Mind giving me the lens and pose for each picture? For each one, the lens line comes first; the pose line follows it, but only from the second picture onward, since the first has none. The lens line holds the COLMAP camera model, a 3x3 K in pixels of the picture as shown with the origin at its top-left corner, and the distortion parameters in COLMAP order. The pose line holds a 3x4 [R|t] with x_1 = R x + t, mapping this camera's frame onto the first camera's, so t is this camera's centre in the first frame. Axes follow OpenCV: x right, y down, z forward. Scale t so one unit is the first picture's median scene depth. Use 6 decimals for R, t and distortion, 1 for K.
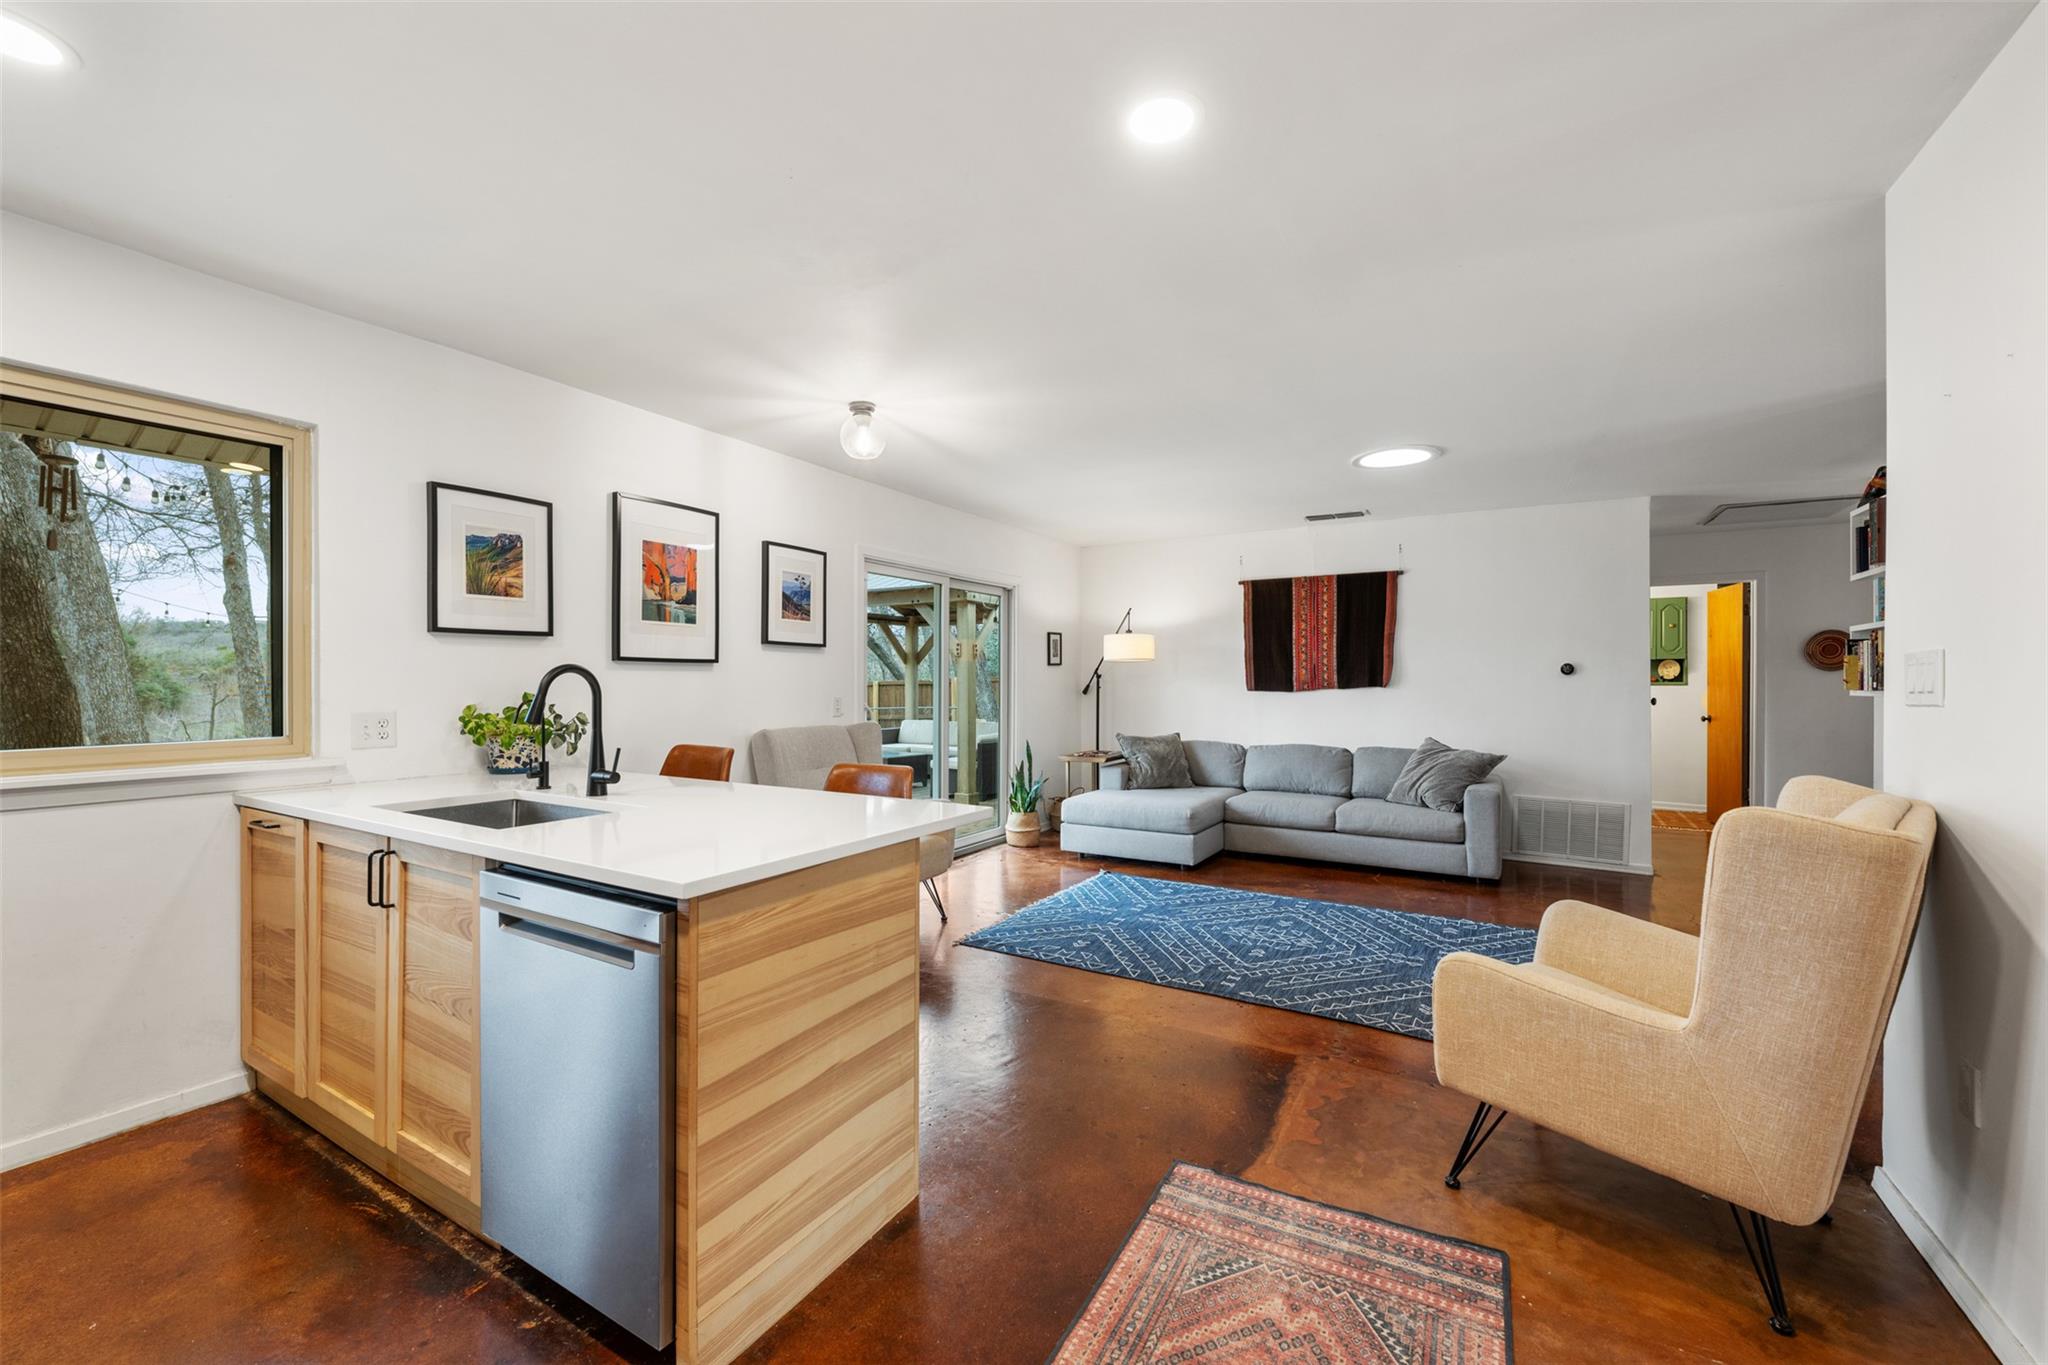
lens RADIAL K [[808.6, 0, 1024.0], [0, 808.6, 682.5], [0, 0, 1]] dist [-0.001141, -0.000056]
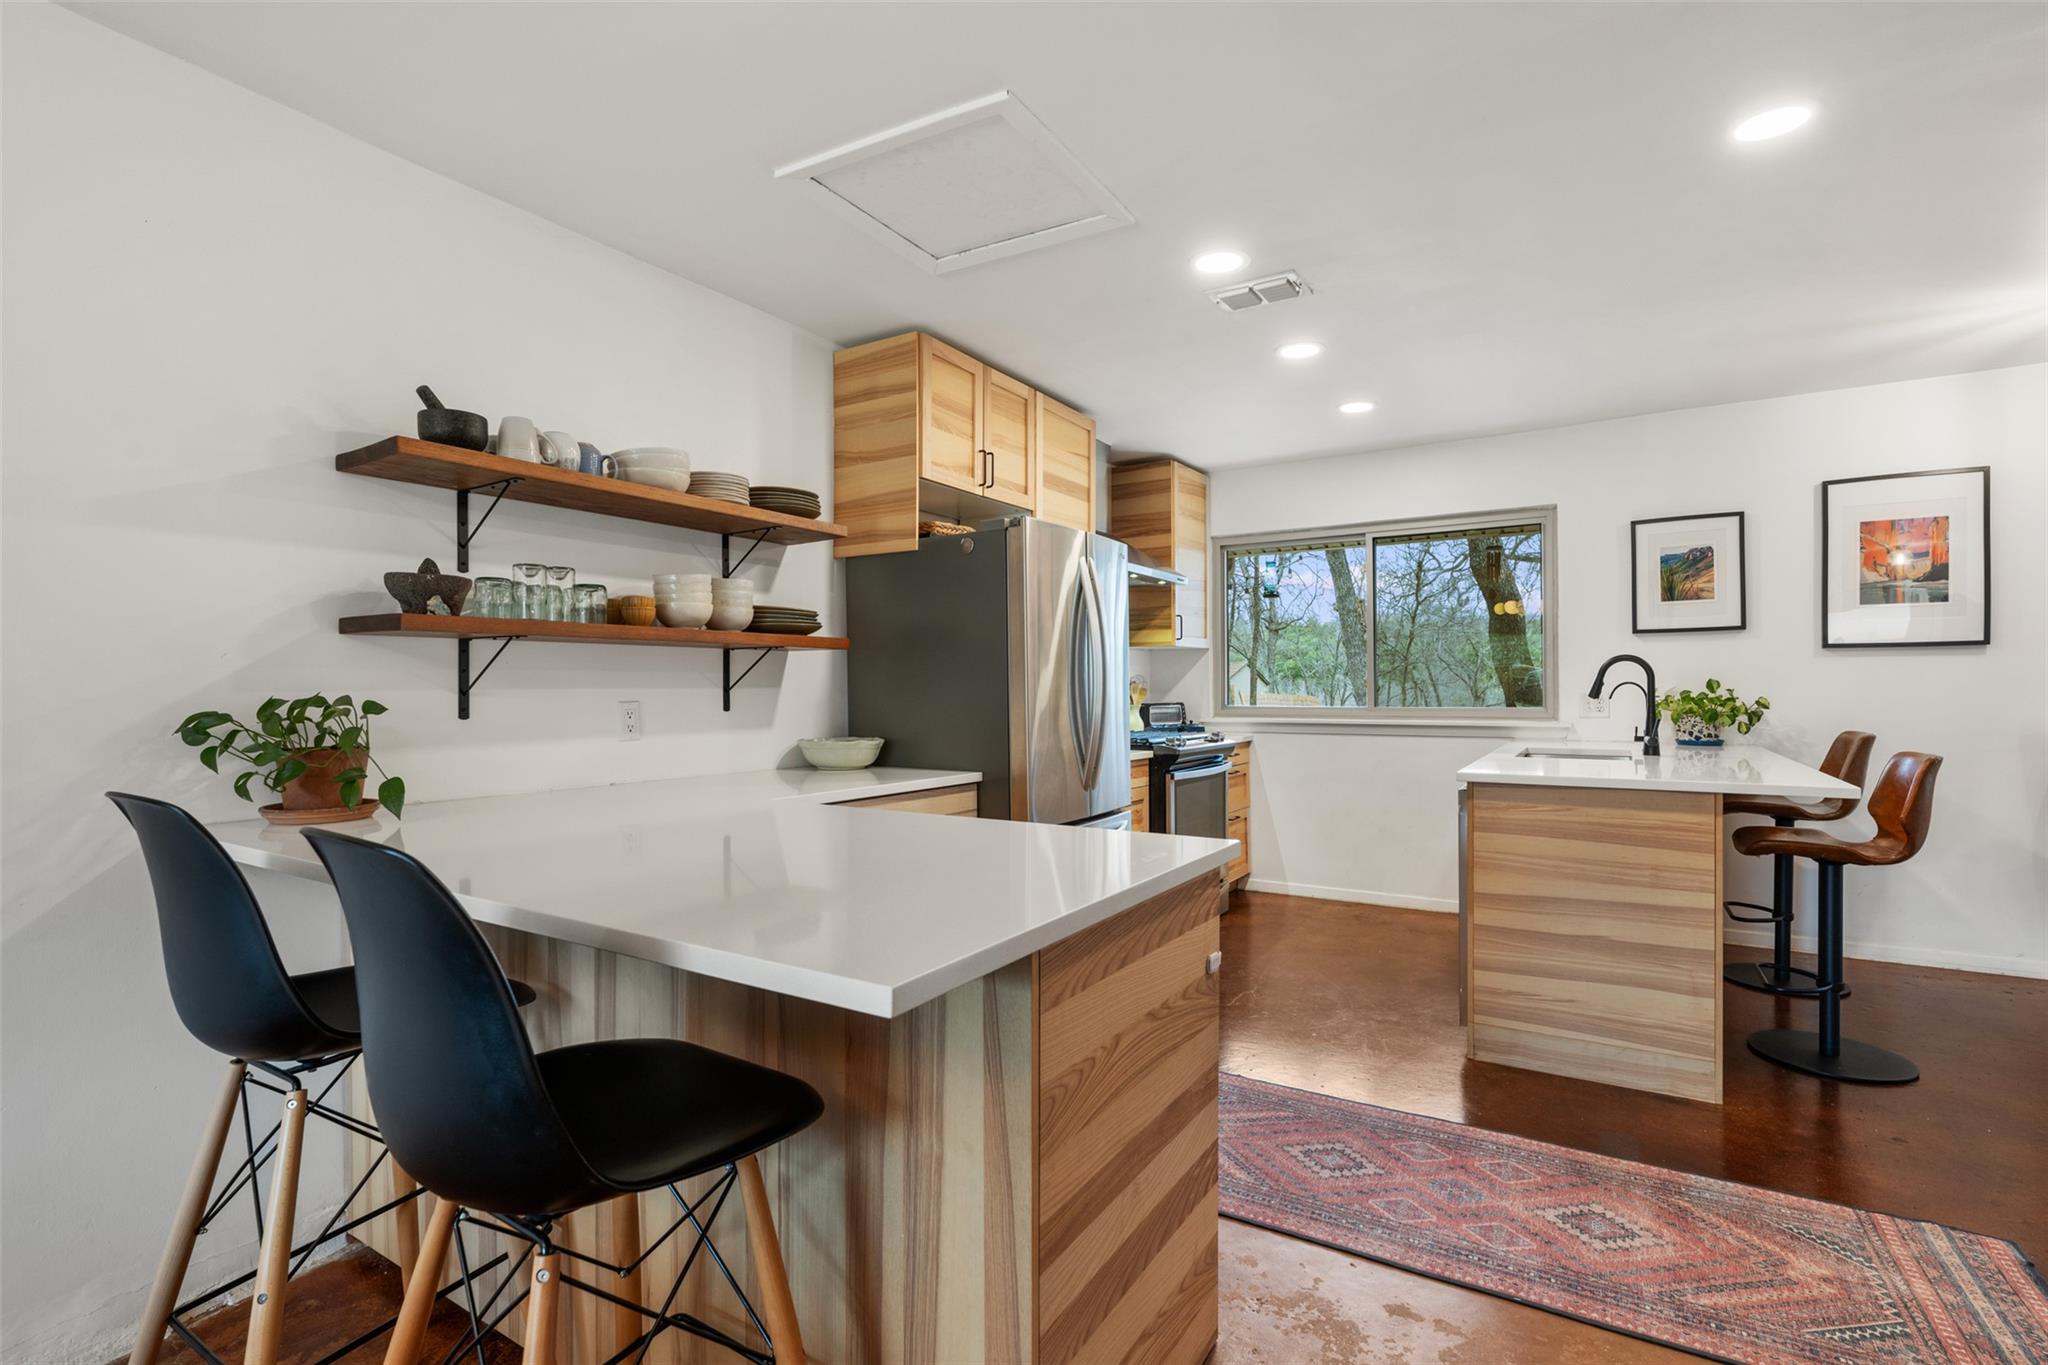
lens RADIAL K [[947.6, 0, 1024.9], [0, 947.6, 689.4], [0, 0, 1]] dist [-0.002493, -0.000190]
pose [[-0.019920, 0.000095, -0.999802, 0.822770], [0.003976, 0.999992, 0.000016, 0.024789], [0.999794, -0.003975, -0.019920, 0.023363]]
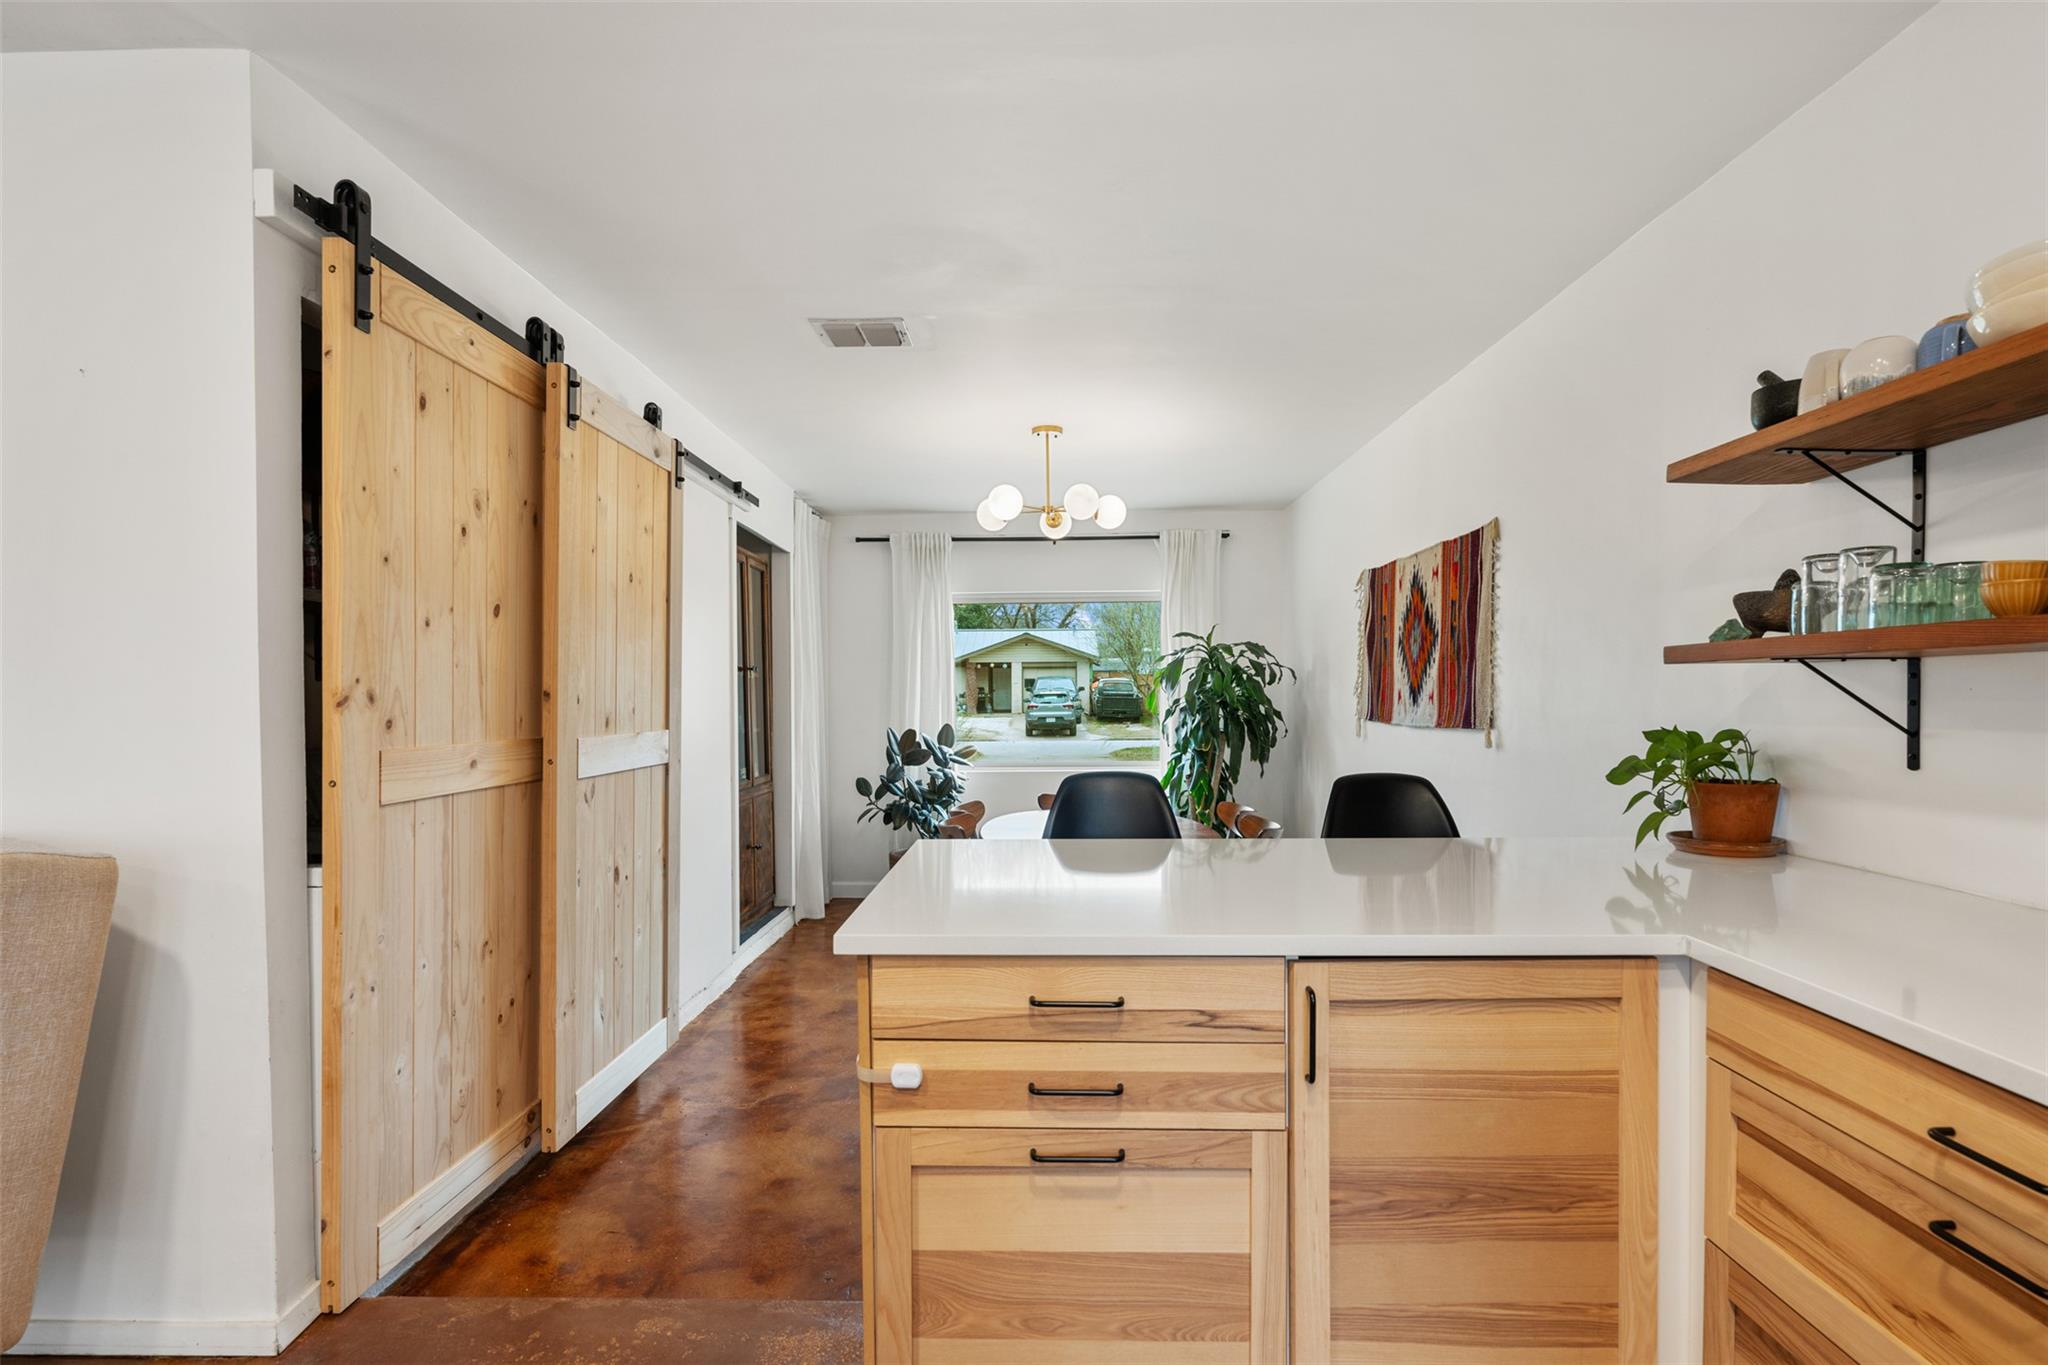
lens RADIAL K [[1012.4, 0, 1021.3], [0, 1012.4, 723.5], [0, 0, 1]] dist [-0.001074, -0.000088]
pose [[-0.485069, -0.023942, 0.874148, -0.232183], [0.003994, 0.999554, 0.029593, 0.000015], [-0.874467, 0.017846, -0.484757, 0.300200]]
